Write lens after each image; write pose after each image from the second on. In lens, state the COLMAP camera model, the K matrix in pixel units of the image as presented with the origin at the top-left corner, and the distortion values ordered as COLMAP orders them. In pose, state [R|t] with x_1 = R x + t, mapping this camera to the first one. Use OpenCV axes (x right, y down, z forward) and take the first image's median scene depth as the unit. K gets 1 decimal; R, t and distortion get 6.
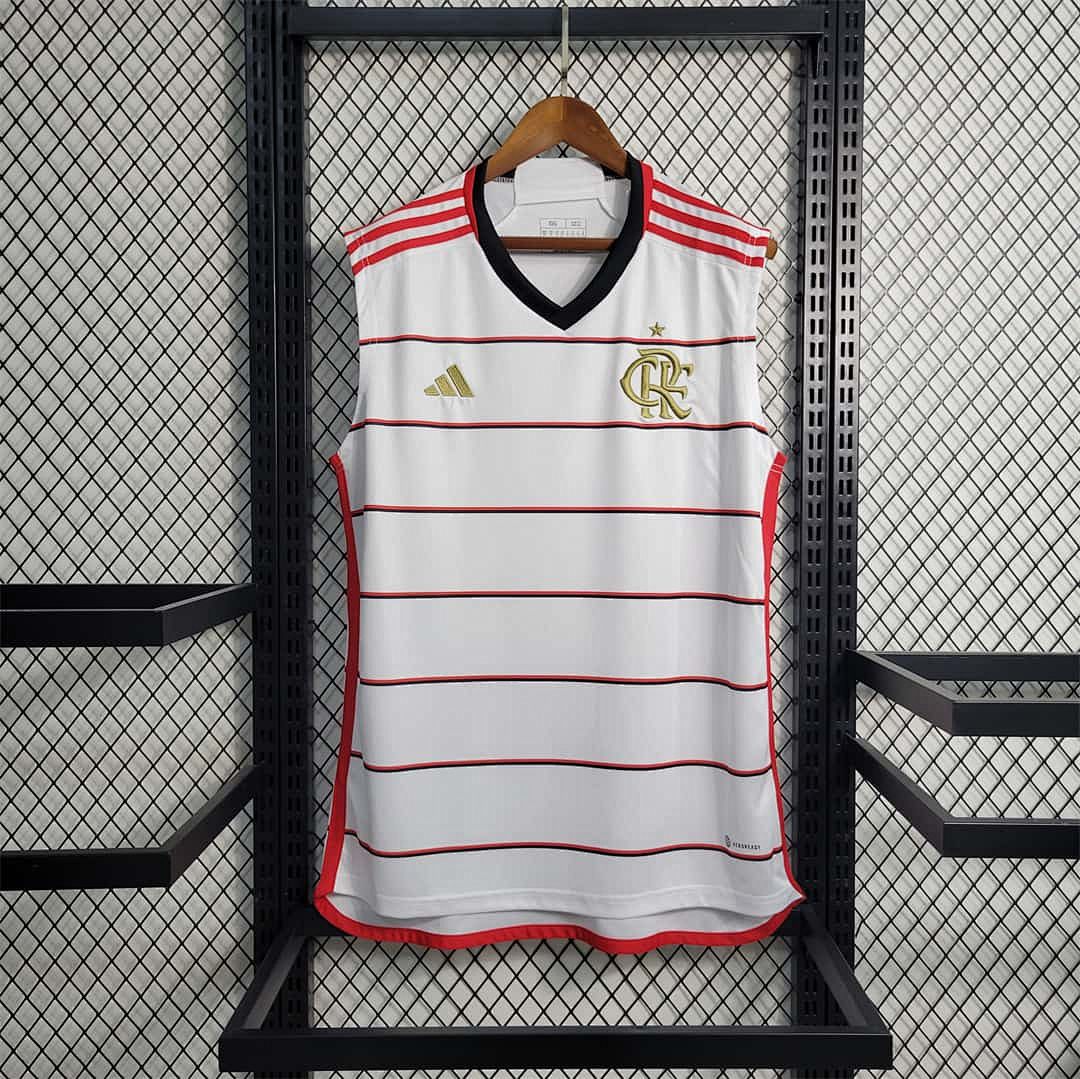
lens RADIAL K [[1092.4, 0, 540.0], [0, 1092.4, 539.5], [0, 0, 1]] dist [0.012689, 0.006778]
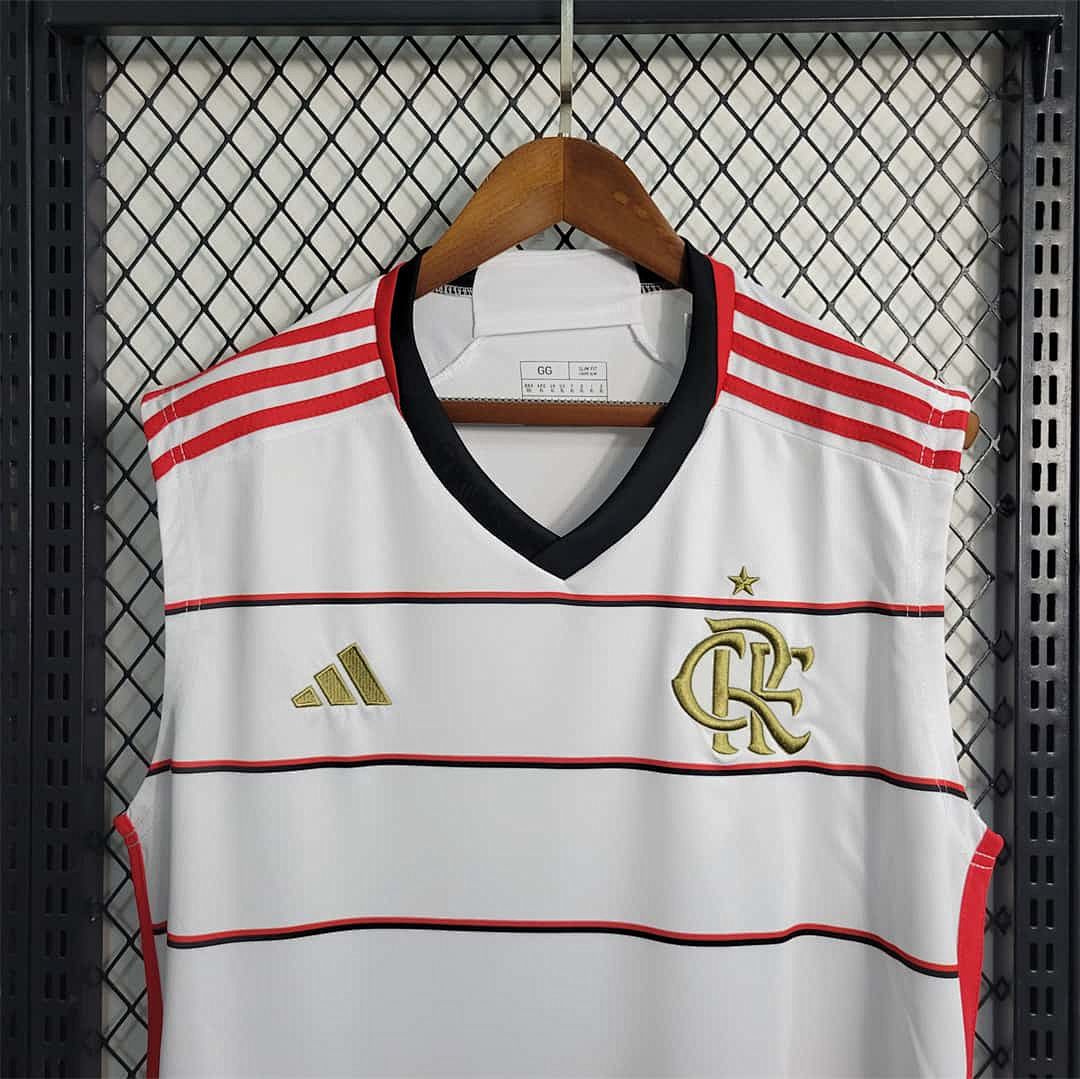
lens RADIAL K [[1101.0, 0, 537.2], [0, 1101.0, 538.7], [0, 0, 1]] dist [0.007991, 0.010866]
pose [[0.999730, 0.005380, -0.022596, 0.021223], [-0.006138, 0.999417, -0.033582, -0.192959], [0.022402, 0.033711, 0.999181, 0.474434]]
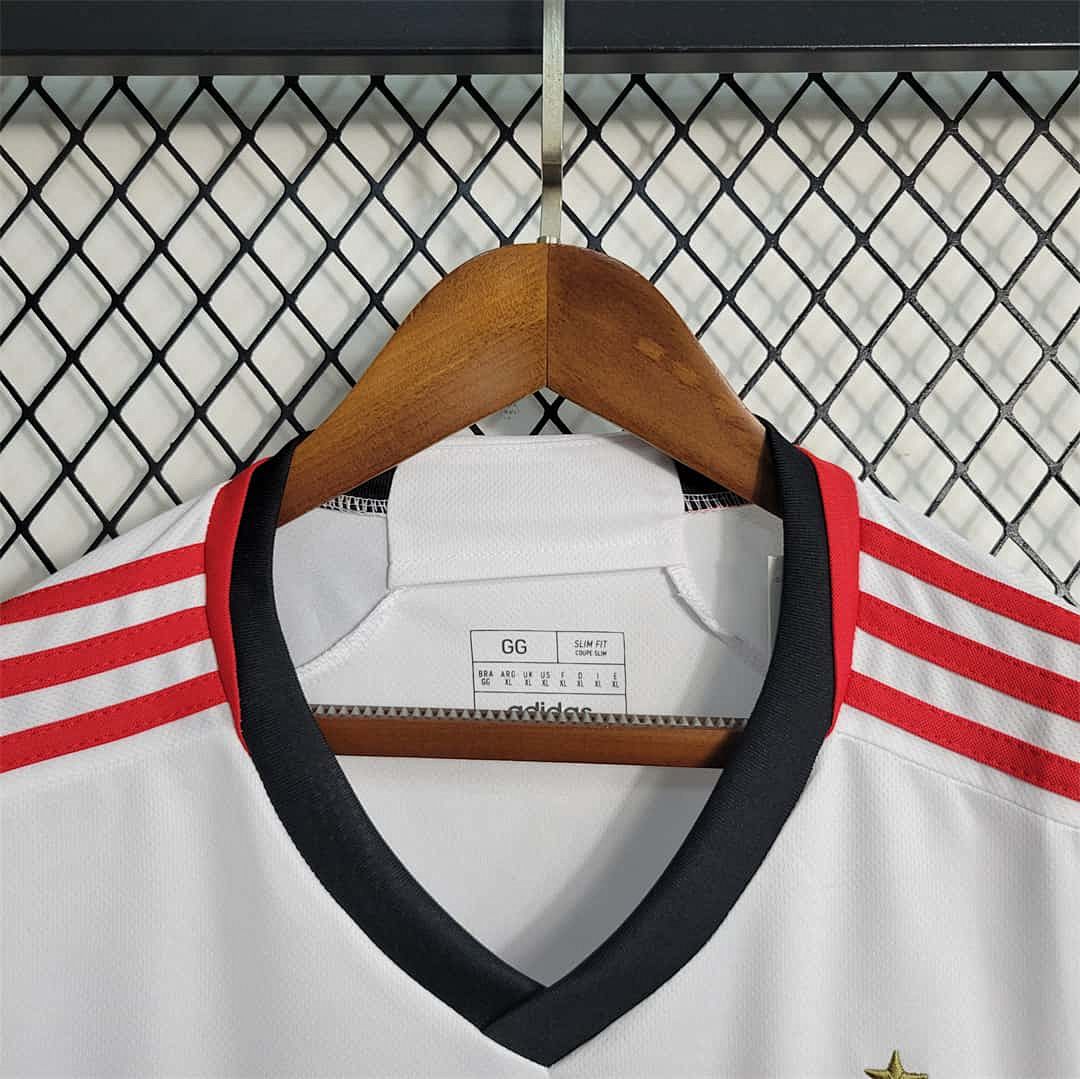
lens RADIAL K [[1101.0, 0, 537.2], [0, 1101.0, 538.7], [0, 0, 1]] dist [0.007991, 0.010866]
pose [[0.999830, 0.004273, -0.017915, 0.023942], [-0.006537, 0.991713, -0.128305, -0.286102], [0.017218, 0.128401, 0.991573, 0.711653]]
